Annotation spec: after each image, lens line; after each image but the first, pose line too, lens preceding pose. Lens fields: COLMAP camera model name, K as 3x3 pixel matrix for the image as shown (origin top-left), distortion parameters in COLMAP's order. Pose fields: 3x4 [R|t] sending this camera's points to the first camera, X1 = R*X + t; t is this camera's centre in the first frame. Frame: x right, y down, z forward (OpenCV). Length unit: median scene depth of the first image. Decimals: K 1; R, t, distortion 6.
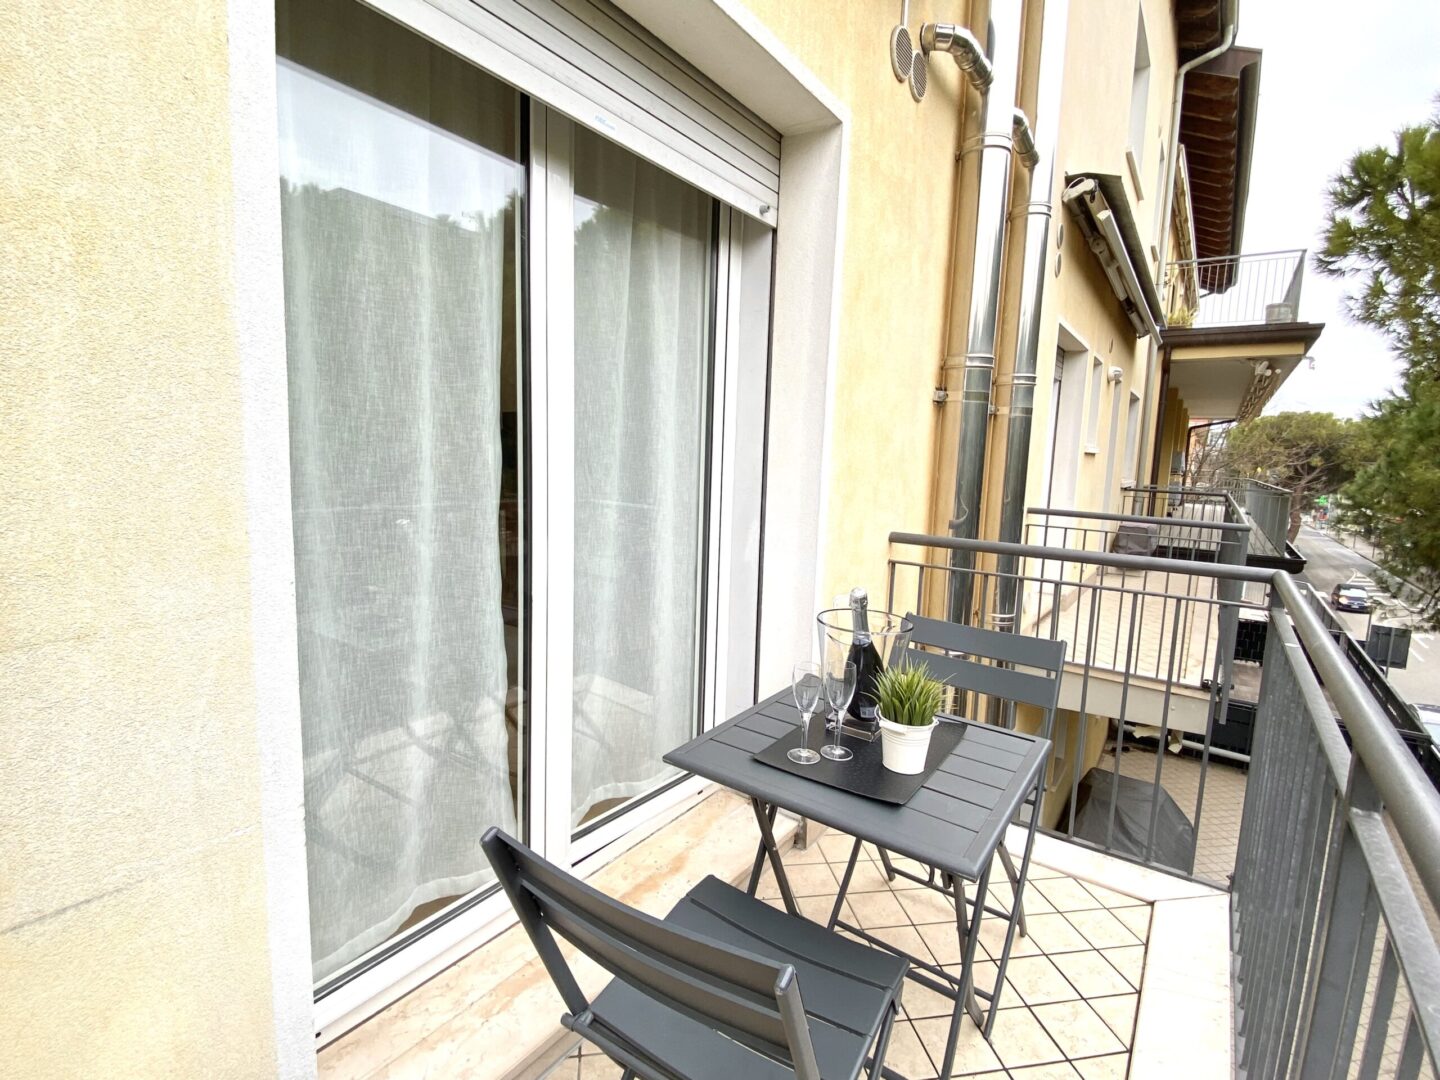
lens RADIAL K [[670.4, 0, 720.0], [0, 670.4, 540.0], [0, 0, 1]] dist [0.003257, -0.015443]
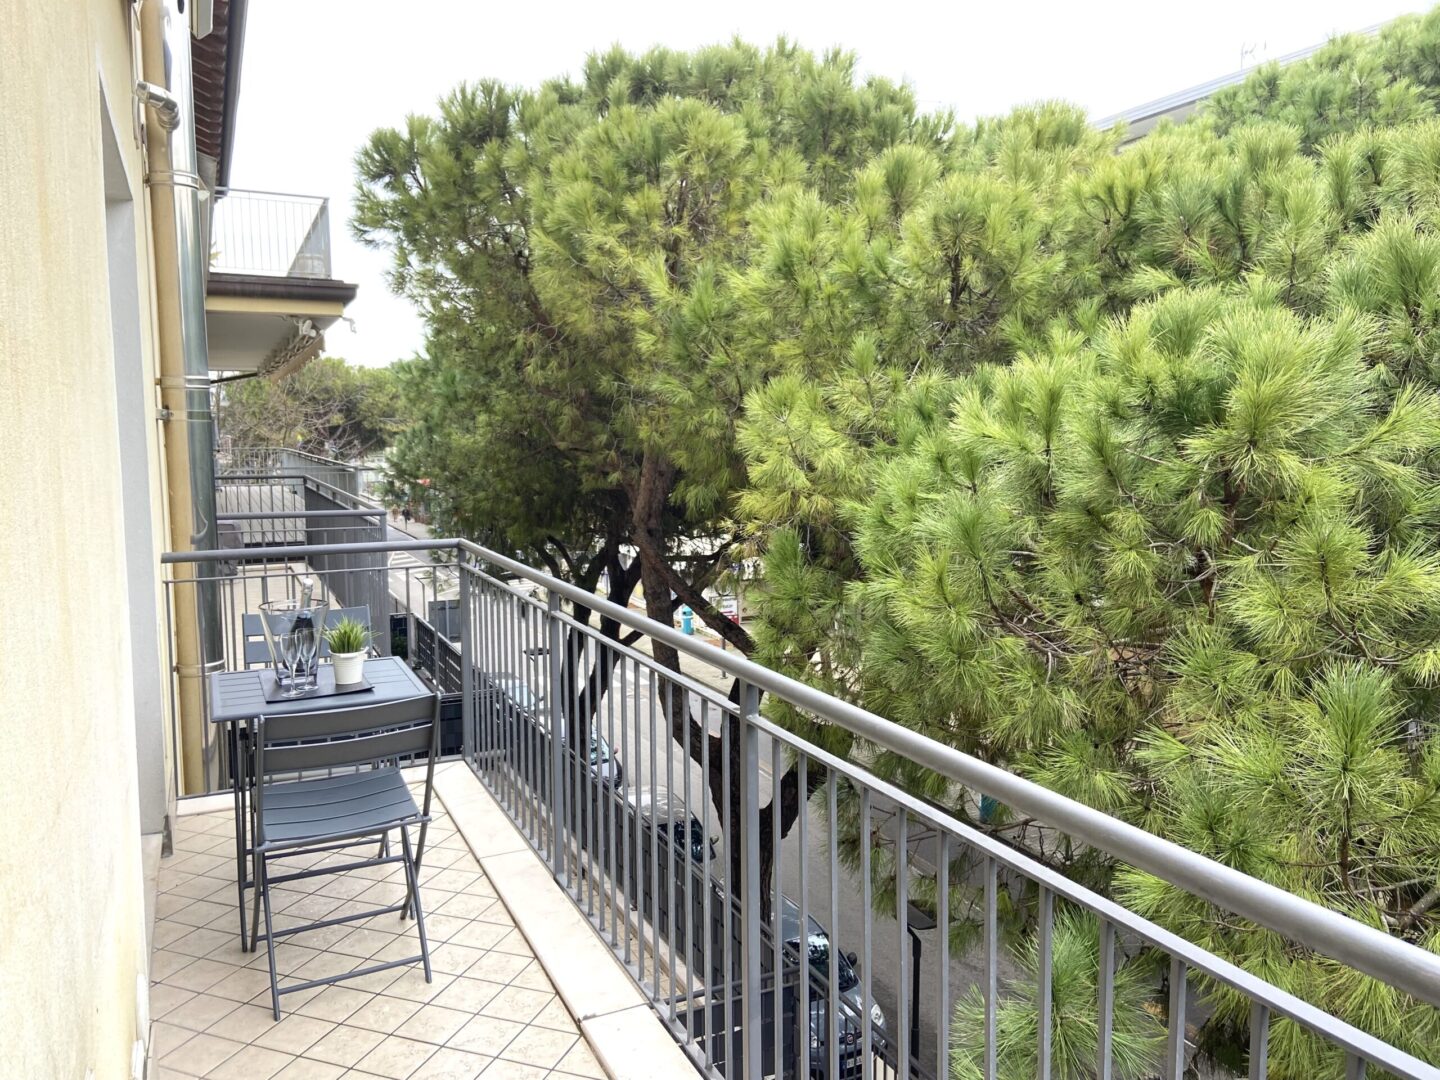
lens RADIAL K [[1091.2, 0, 720.0], [0, 1091.2, 540.0], [0, 0, 1]] dist [0.106291, -0.107717]
pose [[0.477069, -0.124146, 0.870053, -0.239110], [0.132323, 0.988834, 0.068539, -0.010380], [-0.868847, 0.082431, 0.488169, -0.168391]]
